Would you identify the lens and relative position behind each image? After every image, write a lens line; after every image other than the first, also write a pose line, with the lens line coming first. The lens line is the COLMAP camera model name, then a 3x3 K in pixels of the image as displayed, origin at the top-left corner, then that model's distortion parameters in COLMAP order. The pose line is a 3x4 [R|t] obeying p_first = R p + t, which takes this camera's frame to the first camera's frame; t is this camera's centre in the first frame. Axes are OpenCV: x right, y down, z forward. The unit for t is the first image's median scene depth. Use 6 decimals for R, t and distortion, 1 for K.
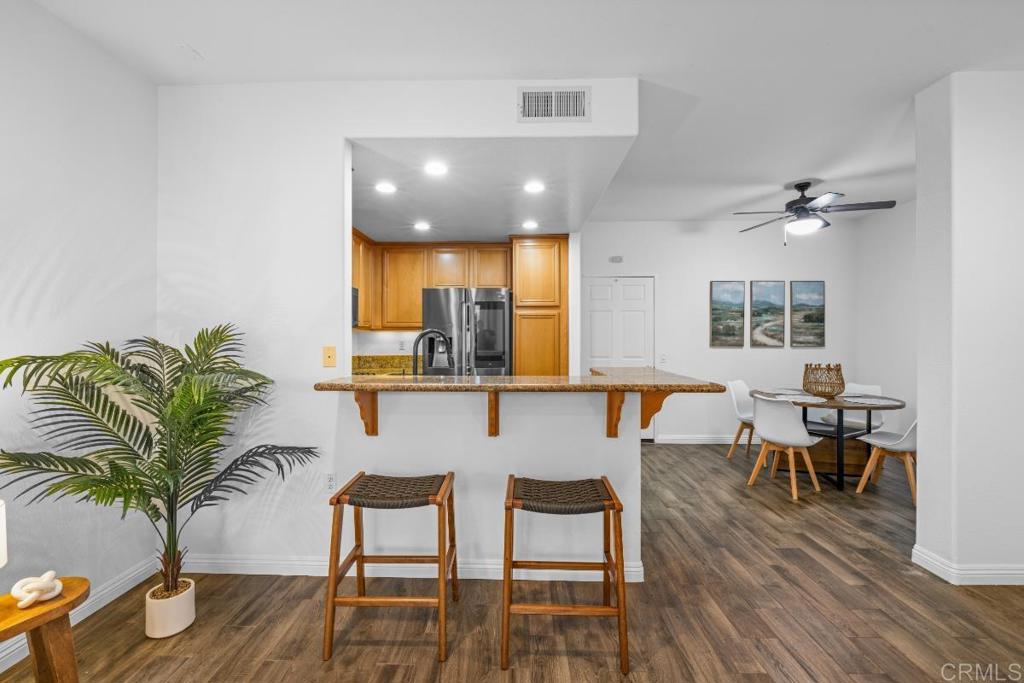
lens RADIAL K [[419.3, 0, 512.2], [0, 419.3, 338.5], [0, 0, 1]] dist [-0.003008, -0.000263]
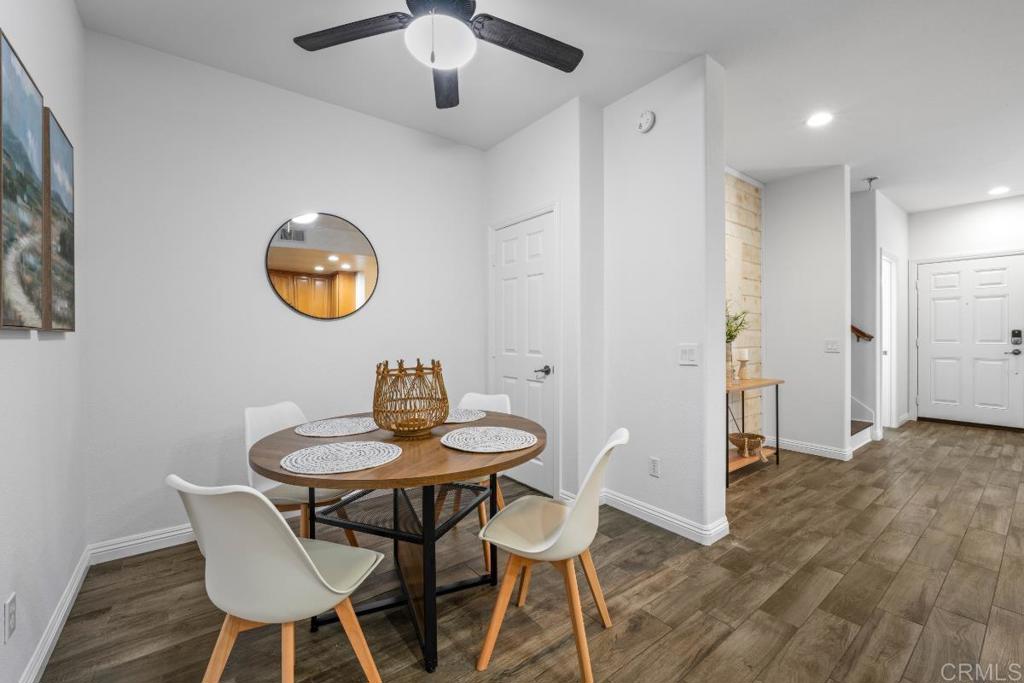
lens RADIAL K [[419.3, 0, 512.9], [0, 419.3, 335.1], [0, 0, 1]] dist [-0.003008, -0.000263]
pose [[-0.630063, -0.004868, 0.776528, 0.462683], [0.005447, 0.999928, 0.010688, 0.034931], [-0.776525, 0.010963, -0.629991, 1.811918]]
